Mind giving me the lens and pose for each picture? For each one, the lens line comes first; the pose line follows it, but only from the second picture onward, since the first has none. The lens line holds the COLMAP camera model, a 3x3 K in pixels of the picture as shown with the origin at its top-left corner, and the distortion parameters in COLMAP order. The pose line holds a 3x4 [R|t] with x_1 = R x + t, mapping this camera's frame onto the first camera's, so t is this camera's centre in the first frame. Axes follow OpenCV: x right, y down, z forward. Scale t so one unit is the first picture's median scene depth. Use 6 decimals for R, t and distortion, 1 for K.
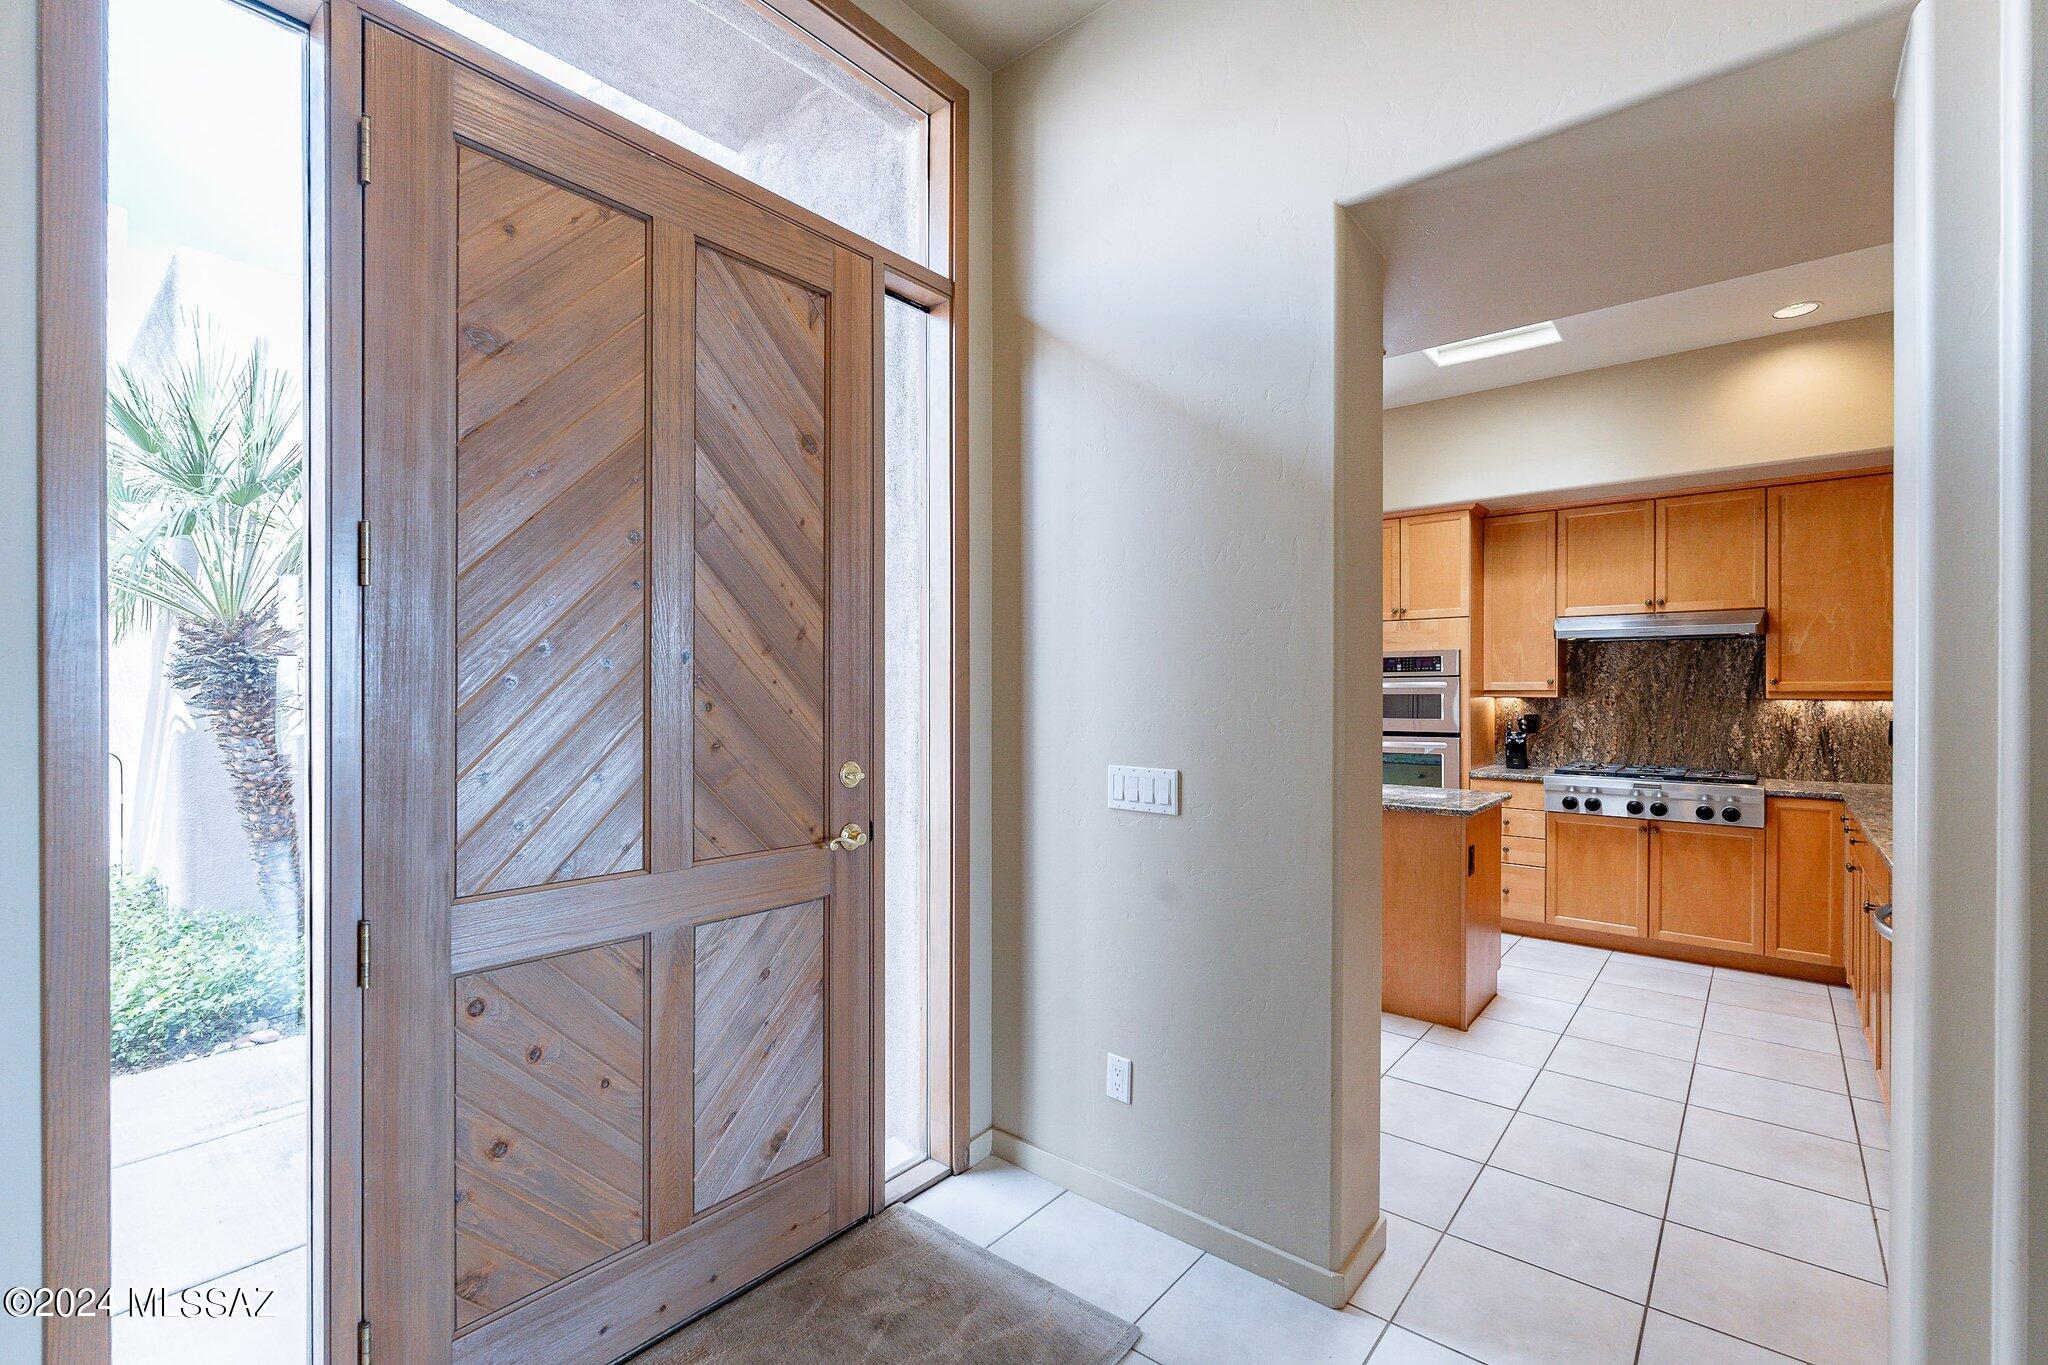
lens RADIAL K [[895.2, 0, 1025.8], [0, 895.2, 691.1], [0, 0, 1]] dist [-0.001232, 0.000205]
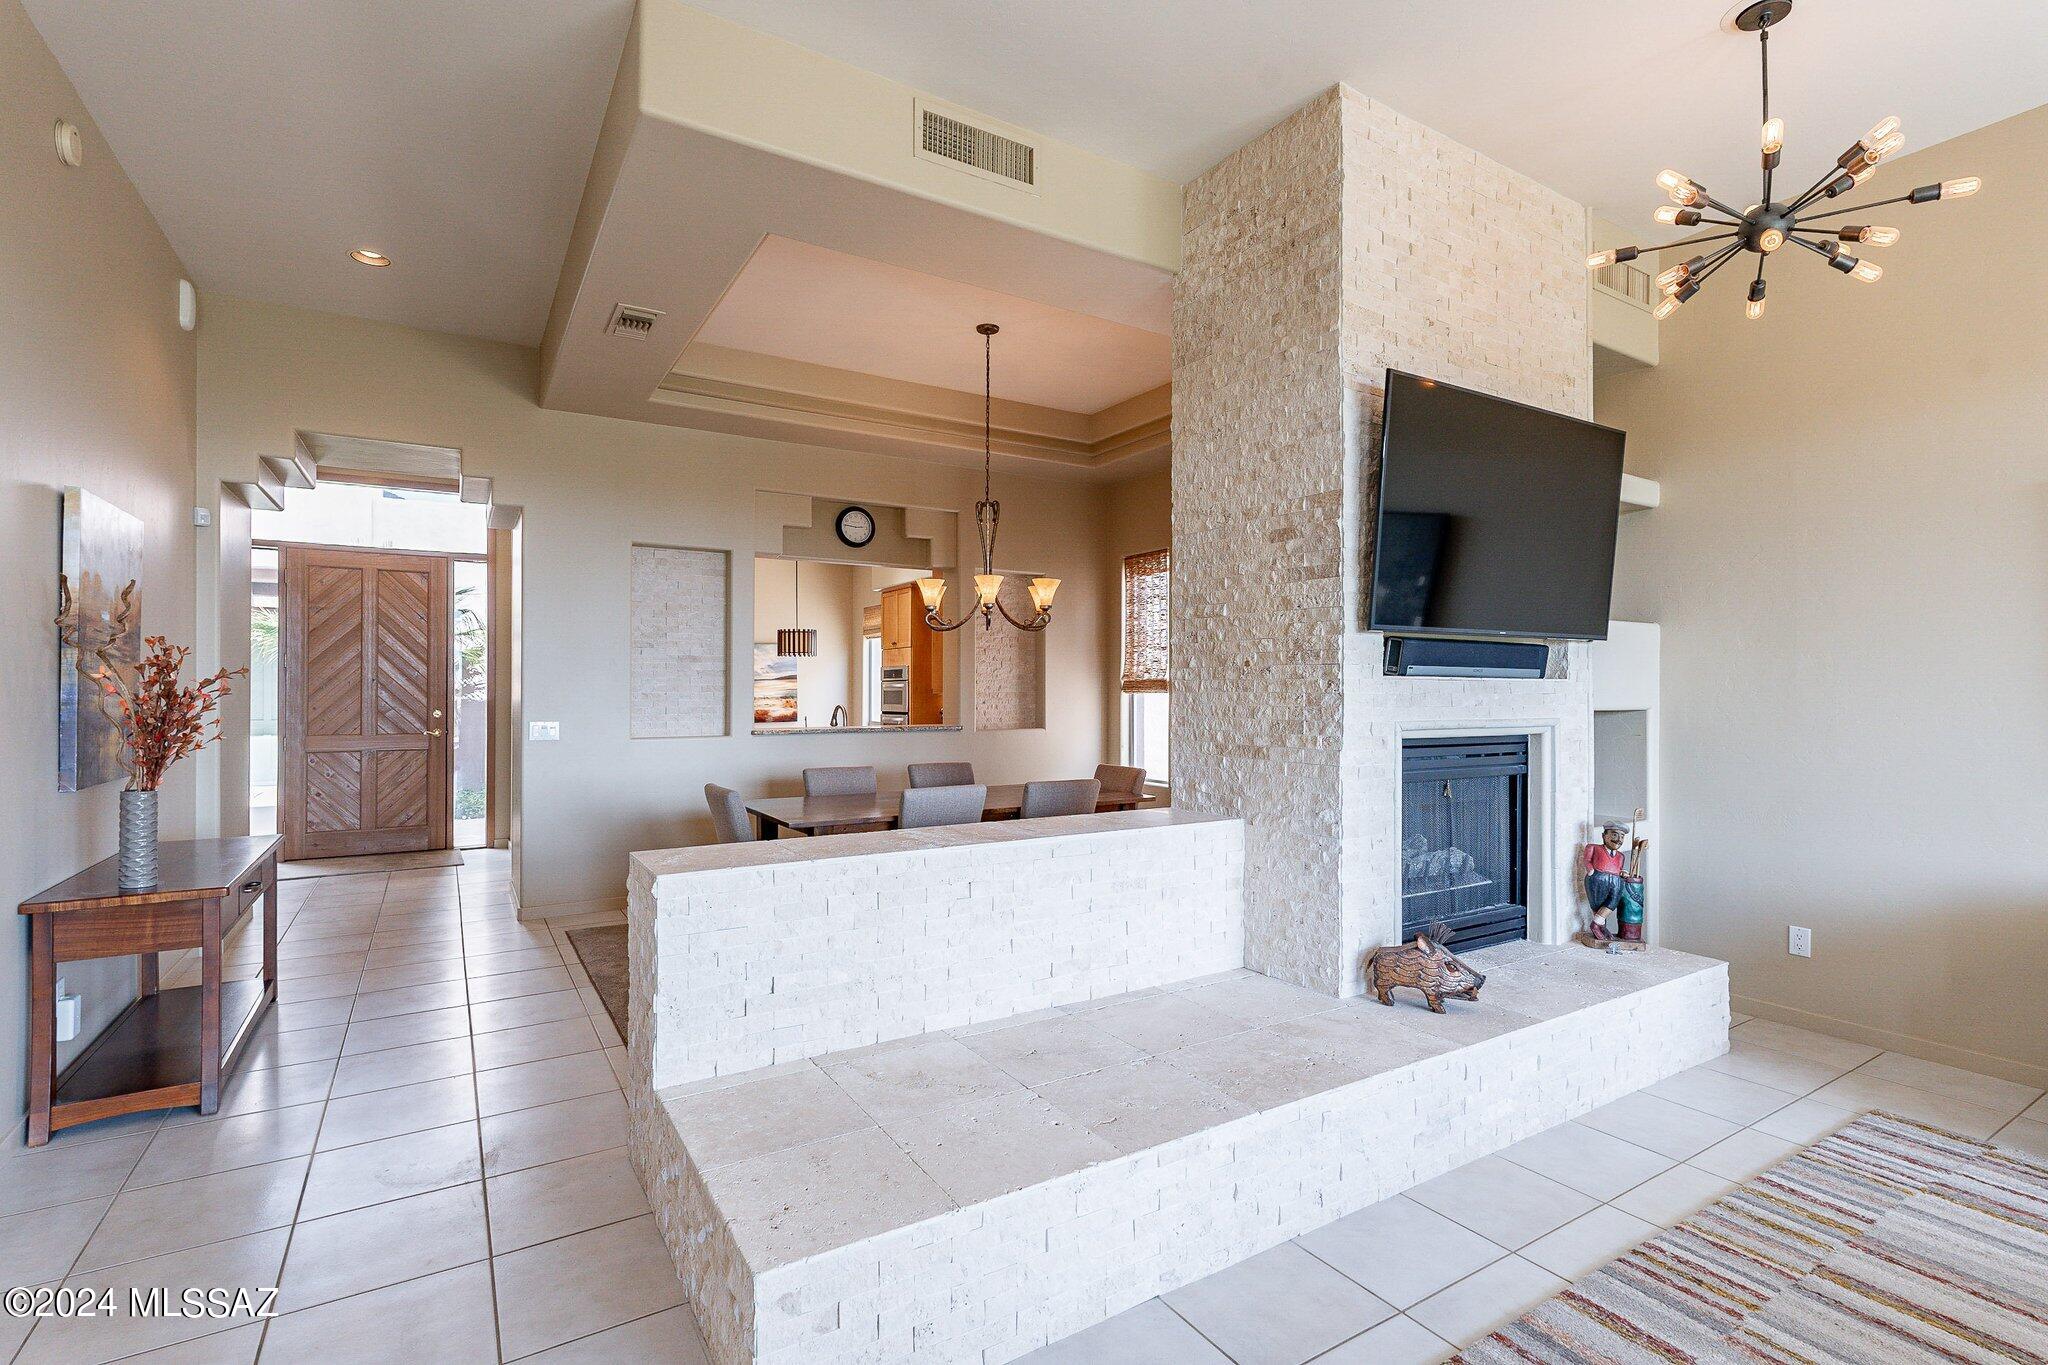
lens RADIAL K [[944.7, 0, 1024.0], [0, 944.7, 682.5], [0, 0, 1]] dist [-0.002261, 0.000001]
pose [[0.946137, -0.004610, -0.323733, 1.399892], [0.001612, 0.999953, -0.009526, 0.005955], [0.323762, 0.008491, 0.946100, -0.753389]]
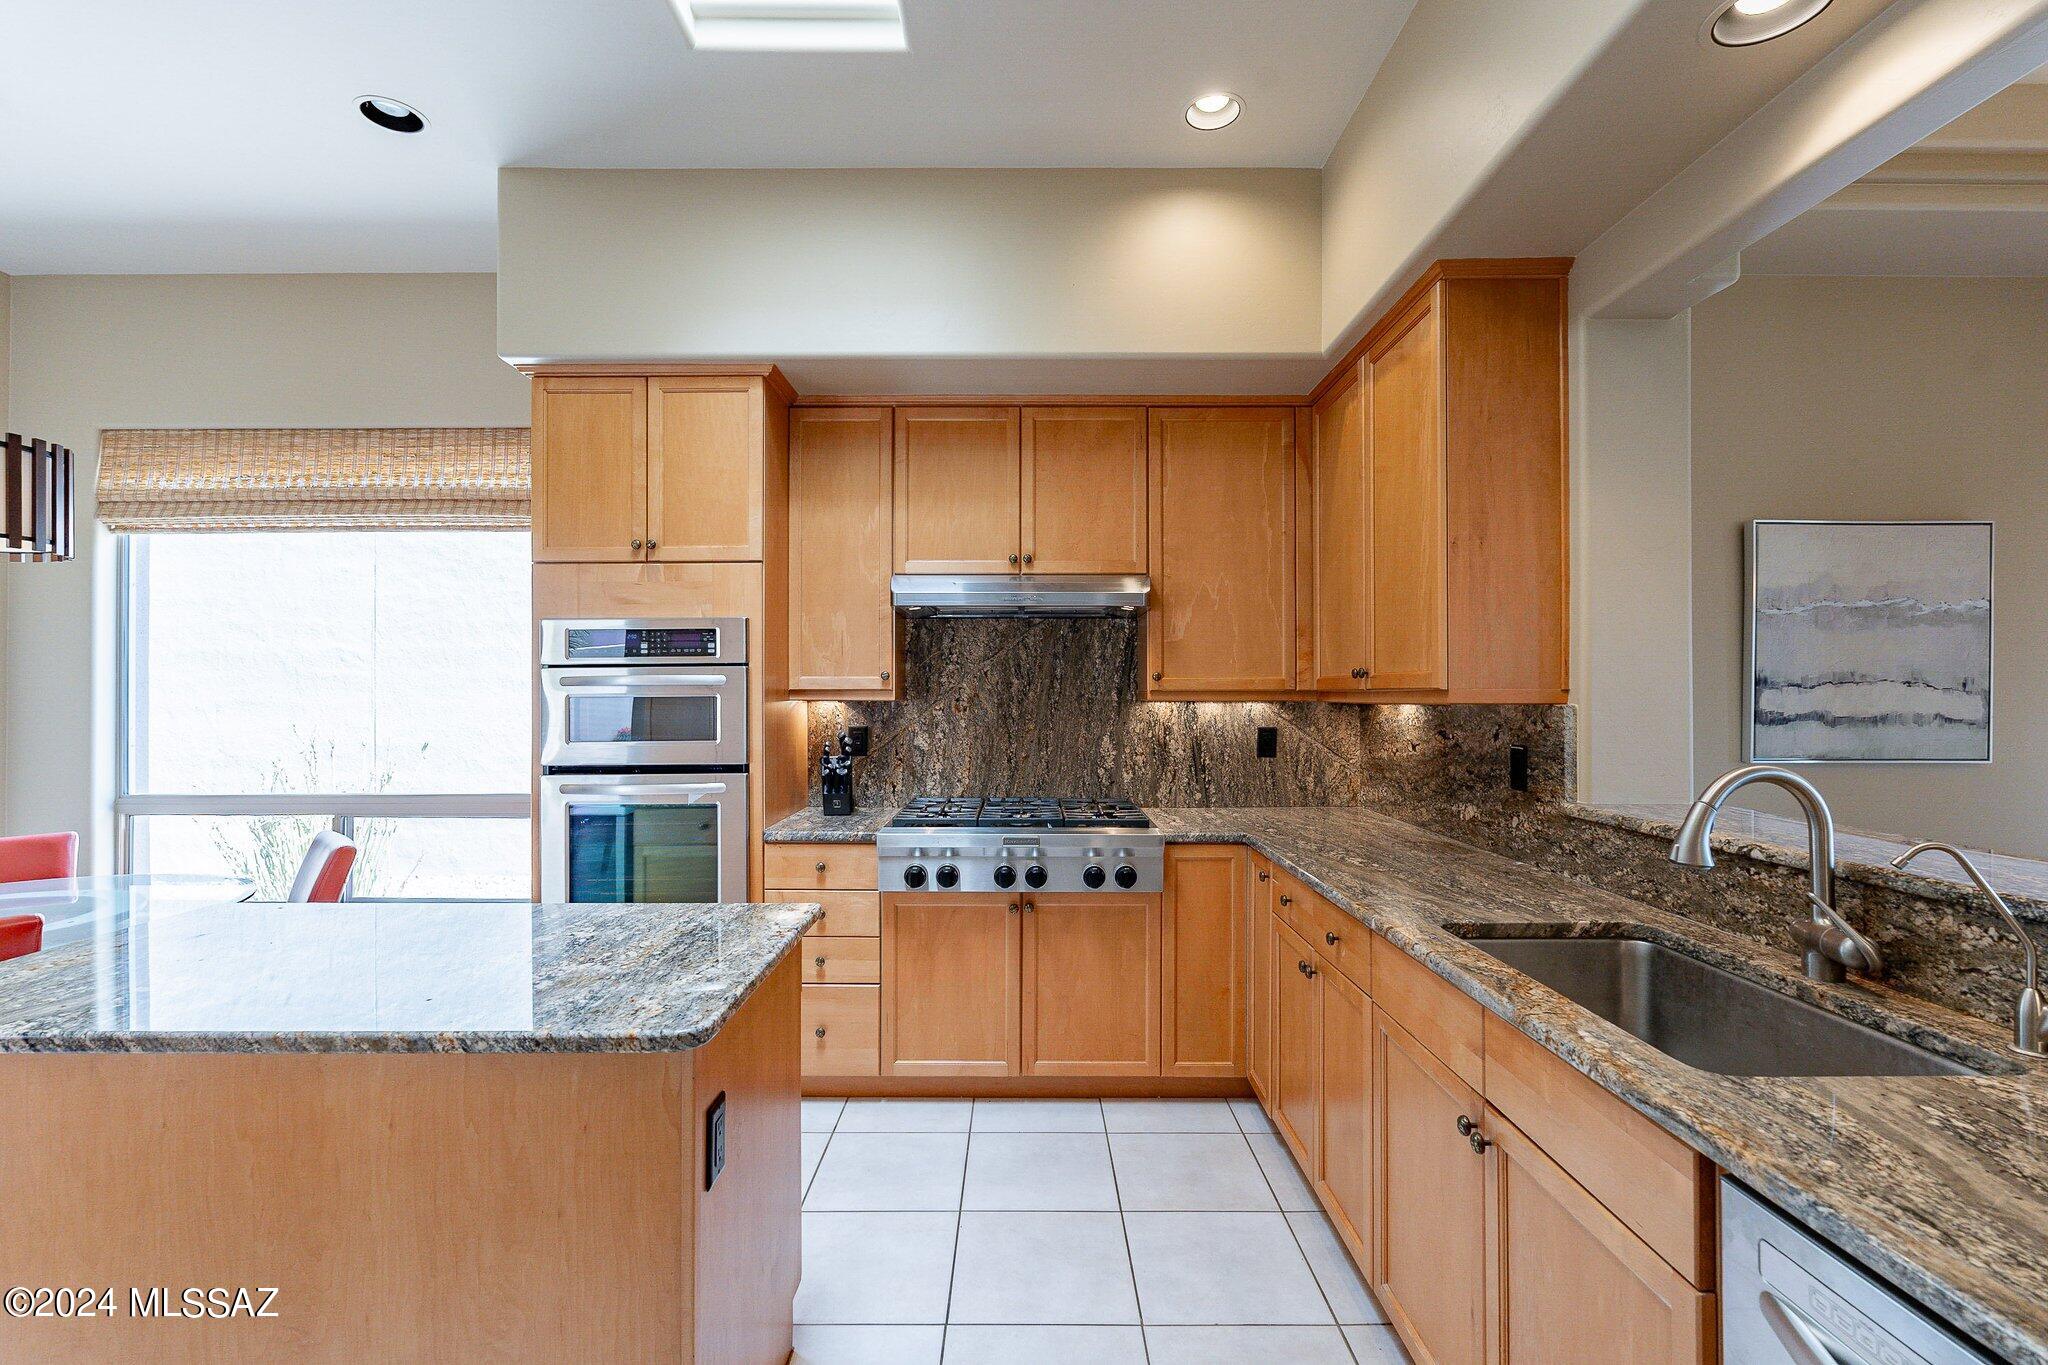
lens RADIAL K [[901.5, 0, 1023.4], [0, 901.5, 688.2], [0, 0, 1]] dist [-0.005166, 0.000448]
pose [[0.770807, 0.000734, 0.637068, 0.272284], [0.002466, 0.999988, -0.004136, 0.001202], [-0.637064, 0.004759, 0.770796, 0.475722]]
